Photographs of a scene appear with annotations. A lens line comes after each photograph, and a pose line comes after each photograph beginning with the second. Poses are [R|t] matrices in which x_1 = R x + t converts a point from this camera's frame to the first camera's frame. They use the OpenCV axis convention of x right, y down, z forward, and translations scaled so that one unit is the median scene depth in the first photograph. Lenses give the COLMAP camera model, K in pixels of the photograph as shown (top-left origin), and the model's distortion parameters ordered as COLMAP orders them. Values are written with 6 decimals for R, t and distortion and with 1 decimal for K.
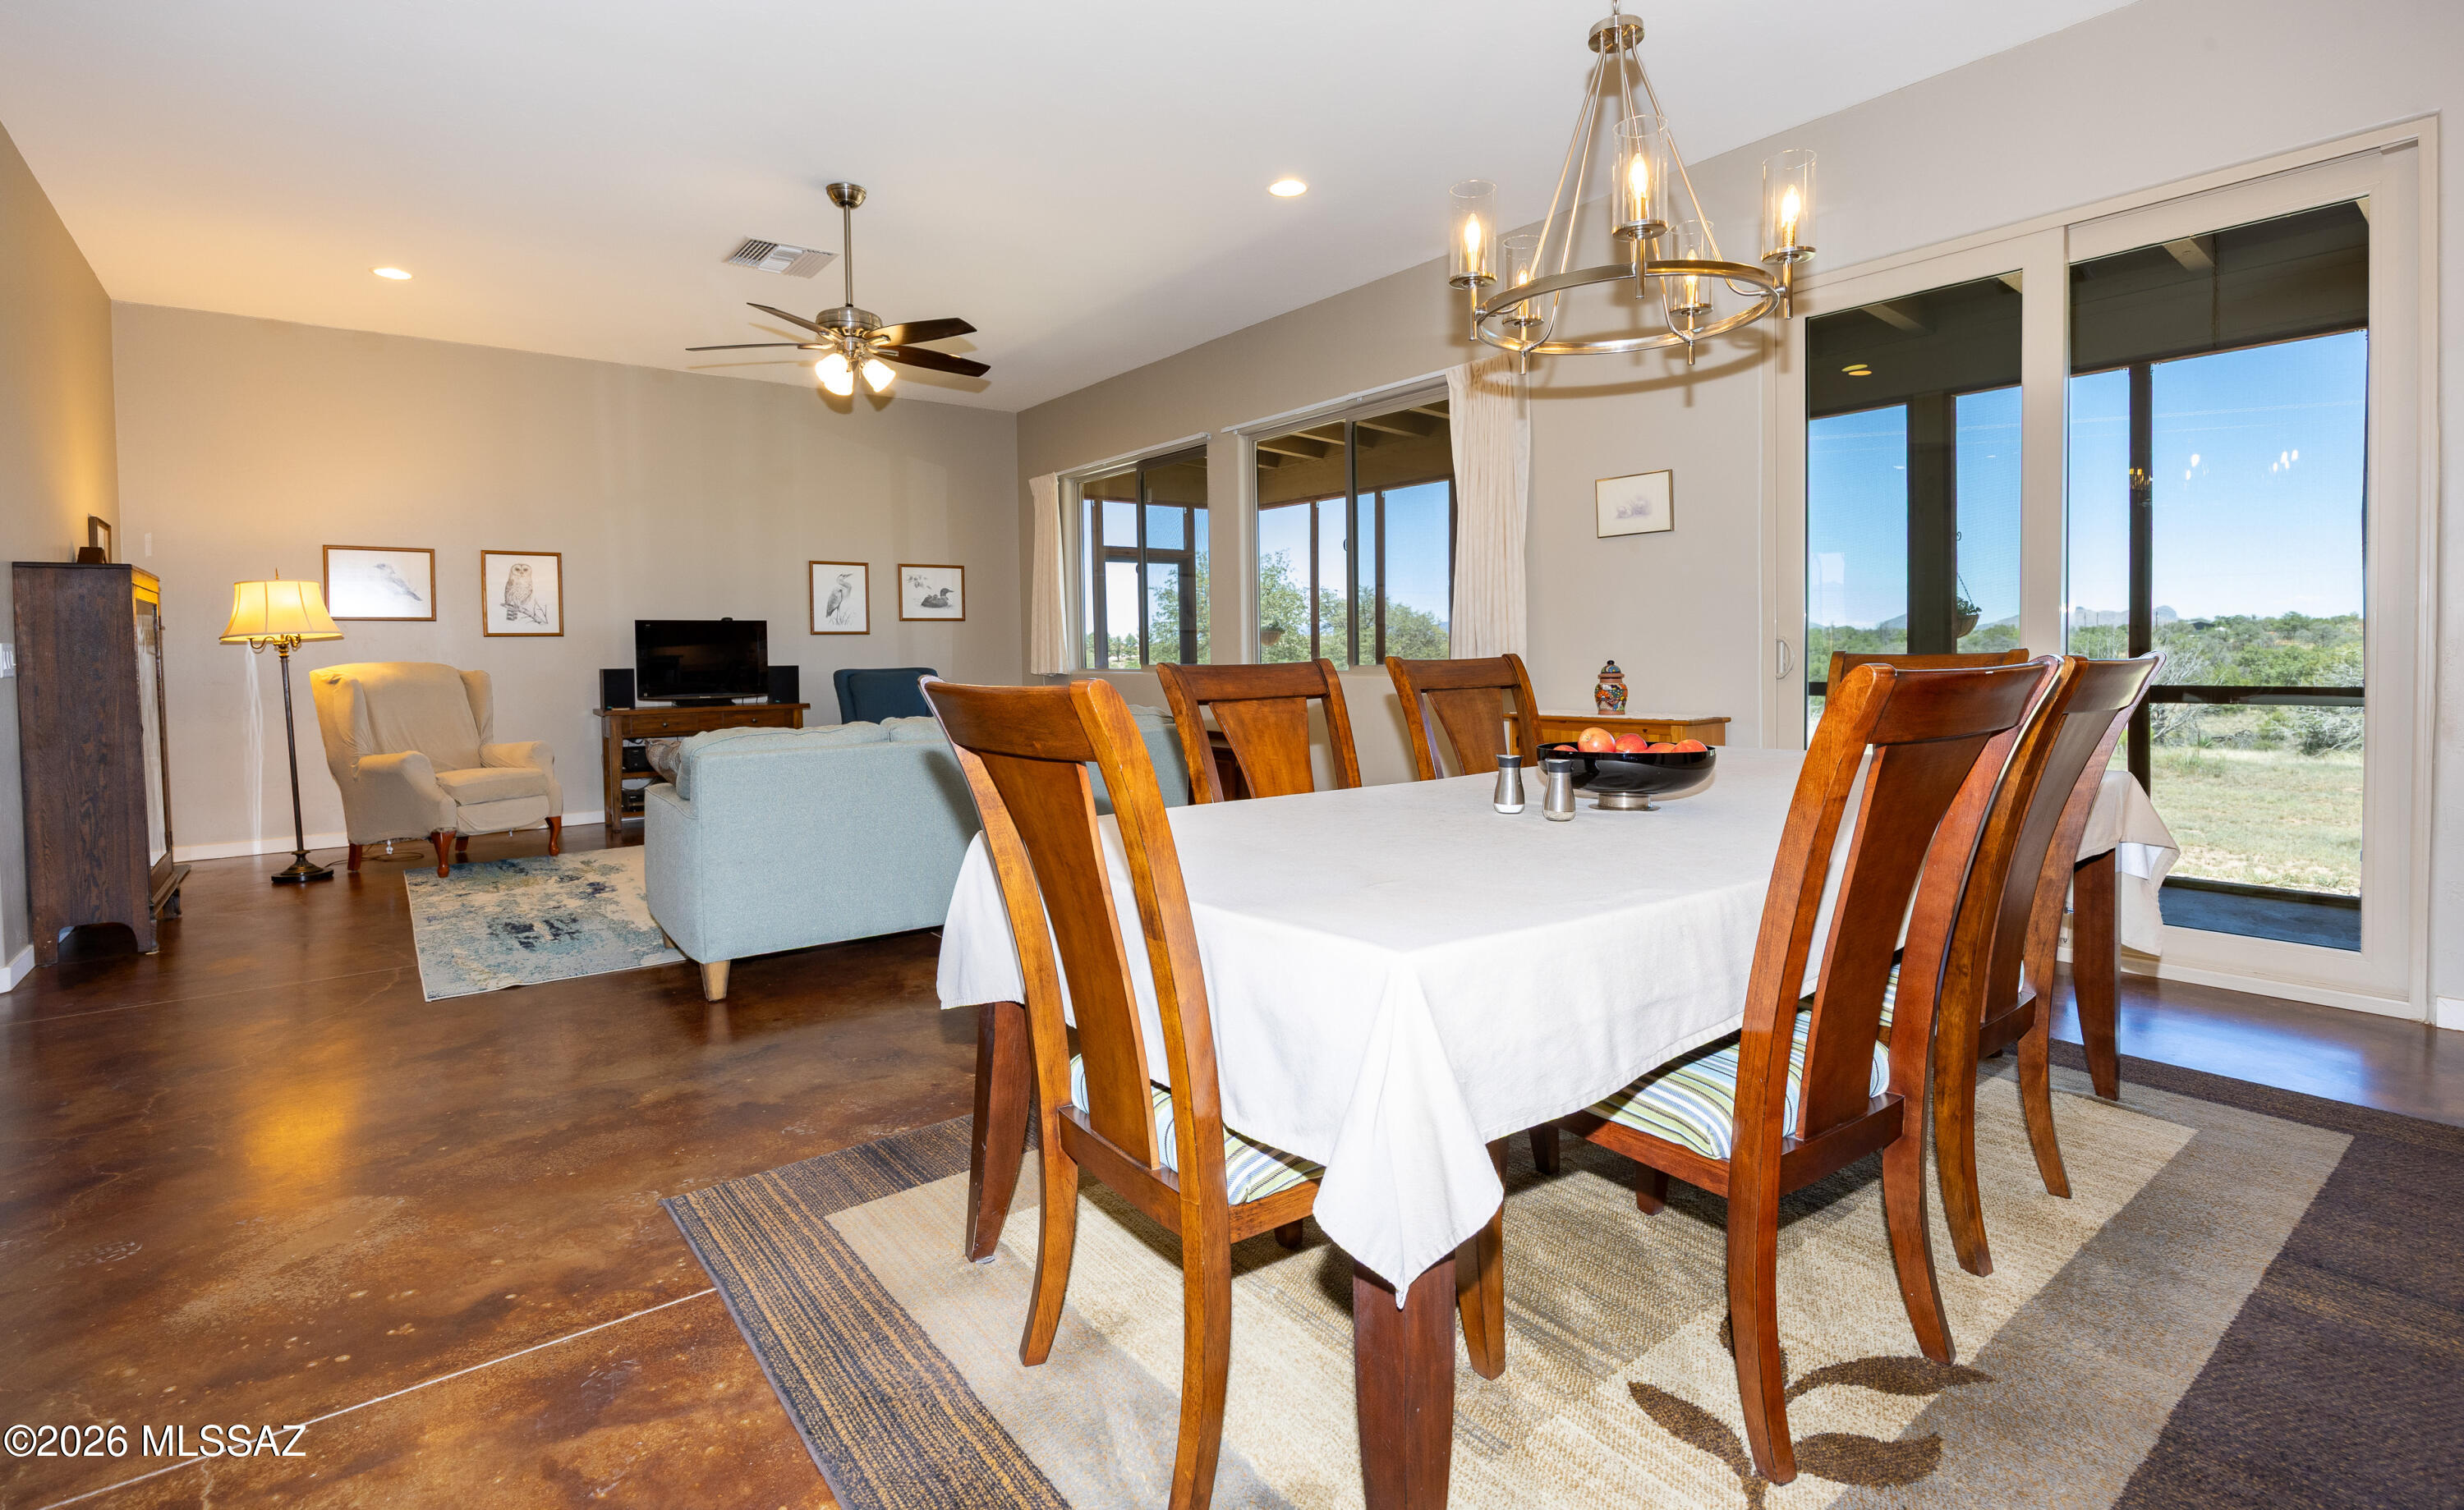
lens RADIAL K [[1104.9, 0, 1257.9], [0, 1104.9, 704.5], [0, 0, 1]] dist [-0.042196, 0.001157]
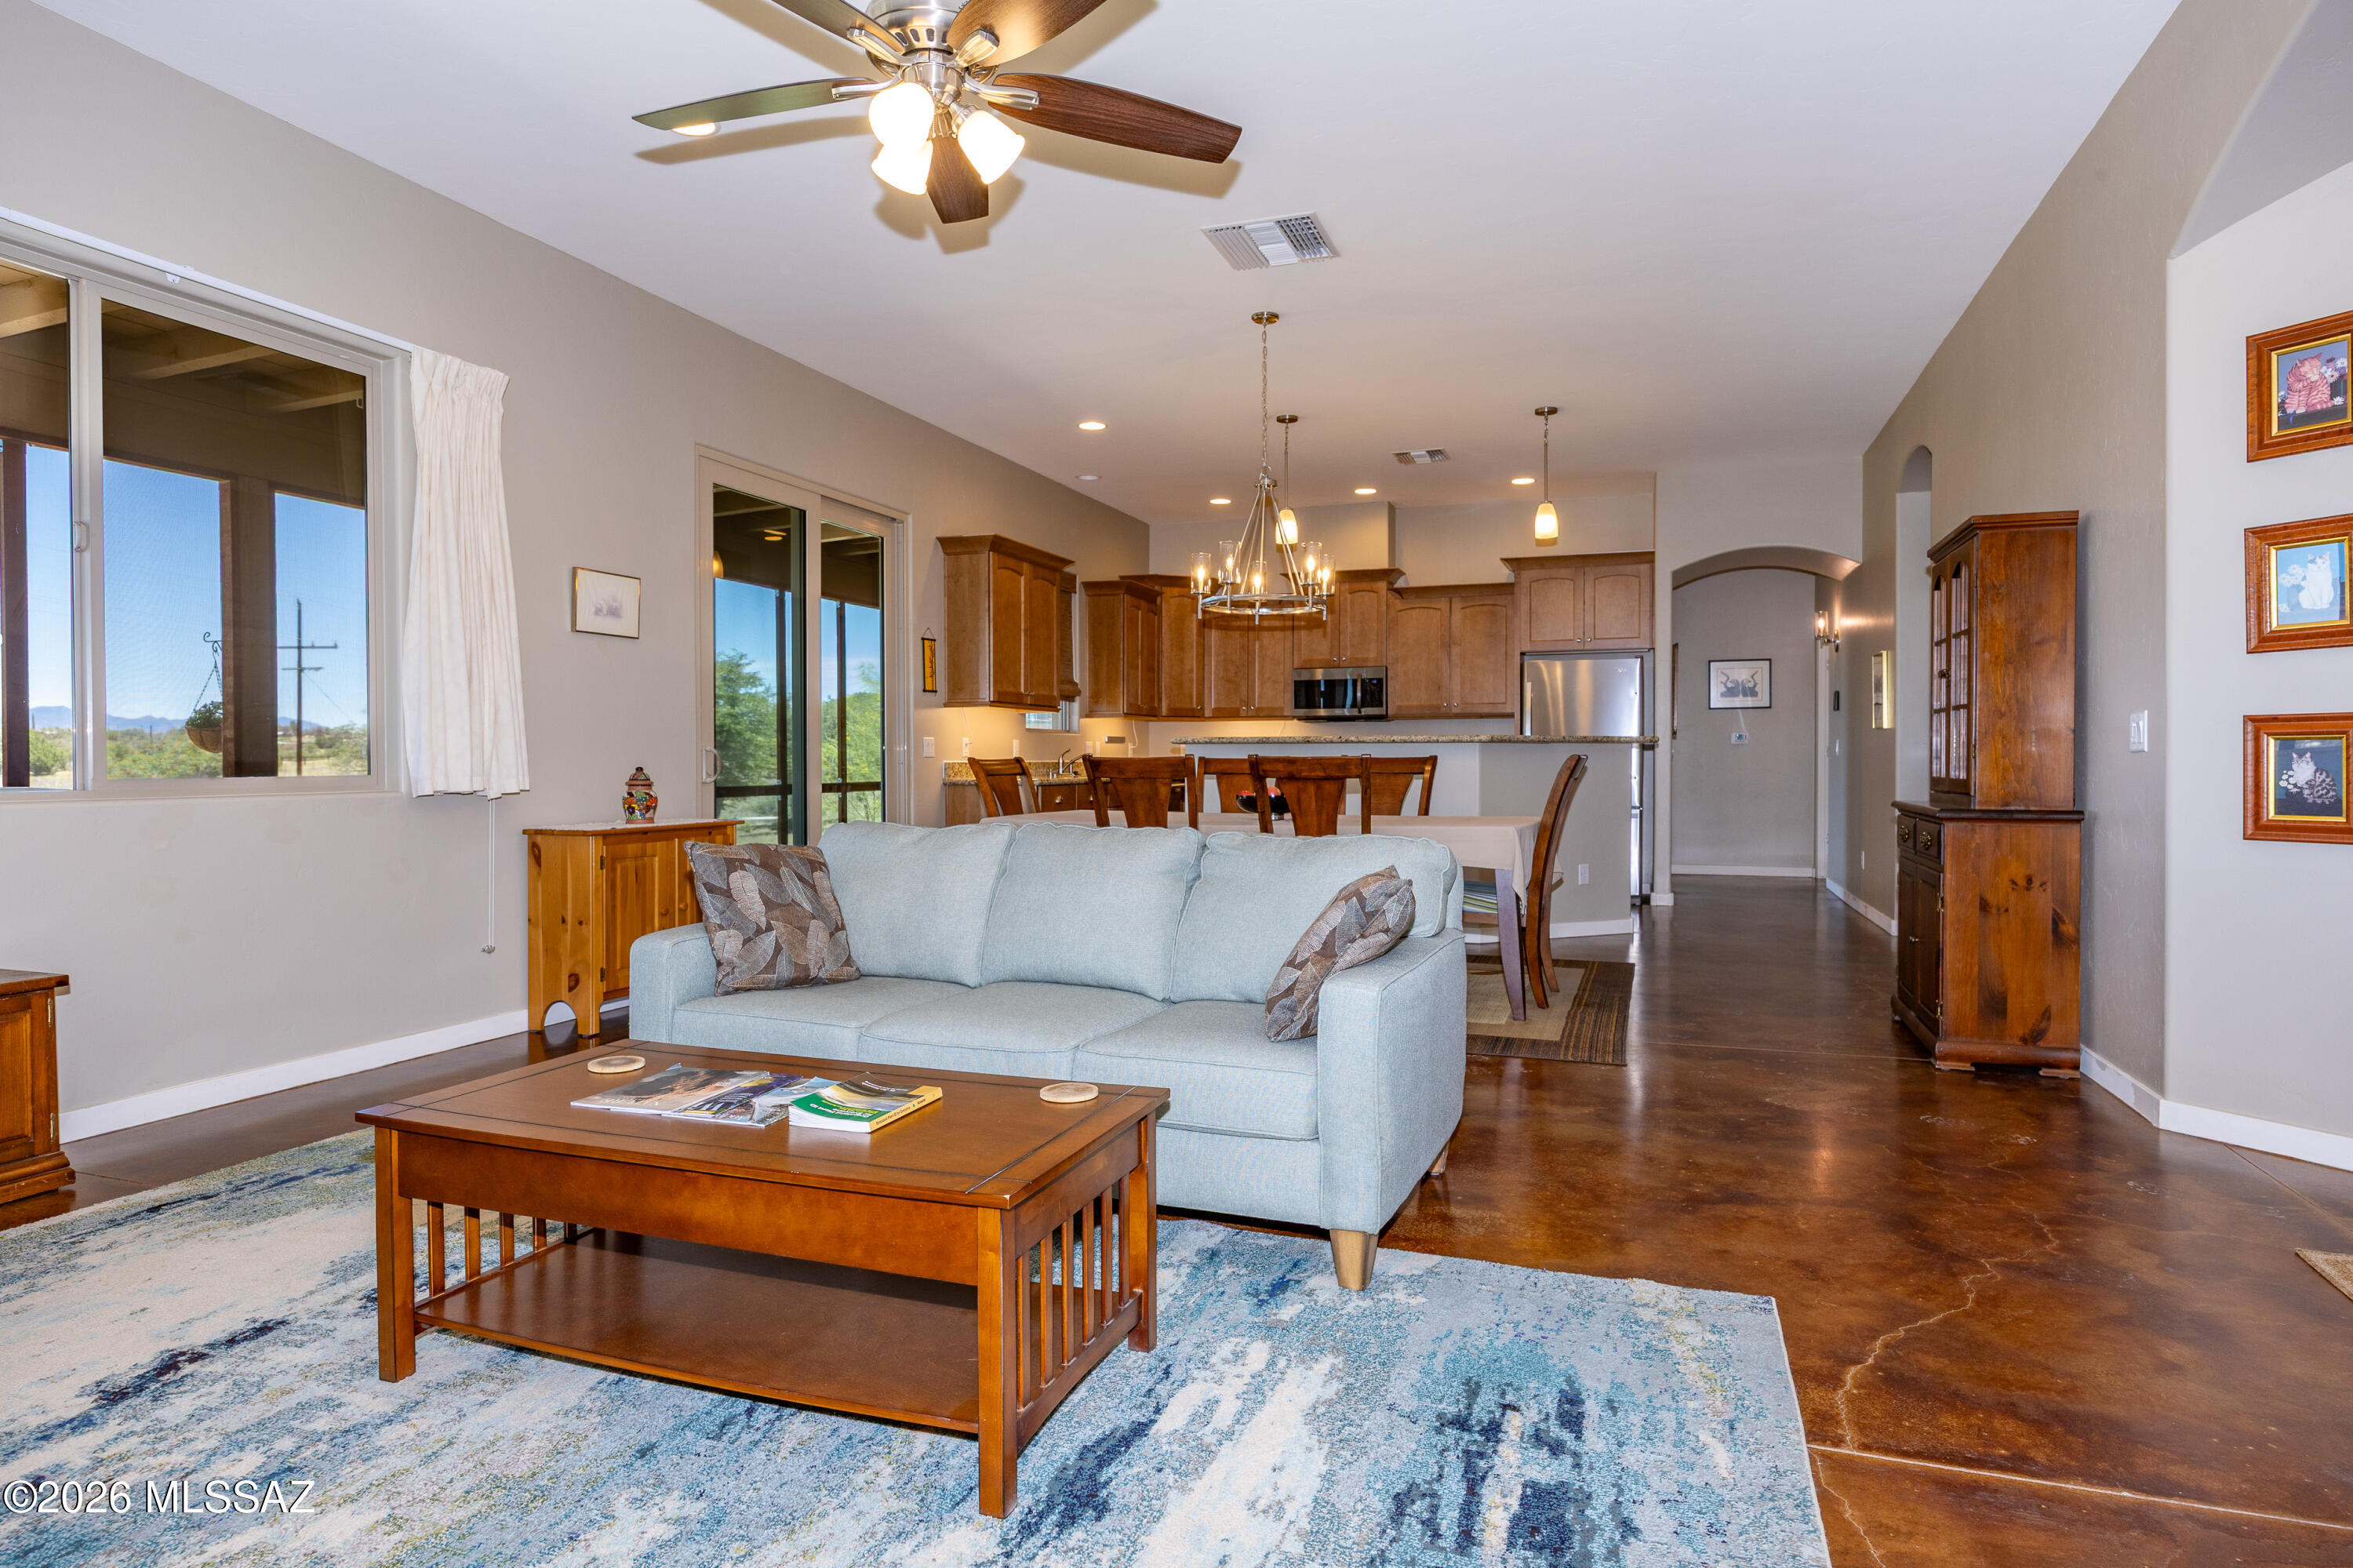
lens RADIAL K [[1300.7, 0, 1163.7], [0, 1300.7, 778.5], [0, 0, 1]] dist [0.006971, -0.003944]
pose [[-0.498994, 0.001262, 0.866604, -0.610410], [0.046844, 0.998576, 0.025519, -0.026384], [-0.865338, 0.053329, -0.498343, 0.808850]]
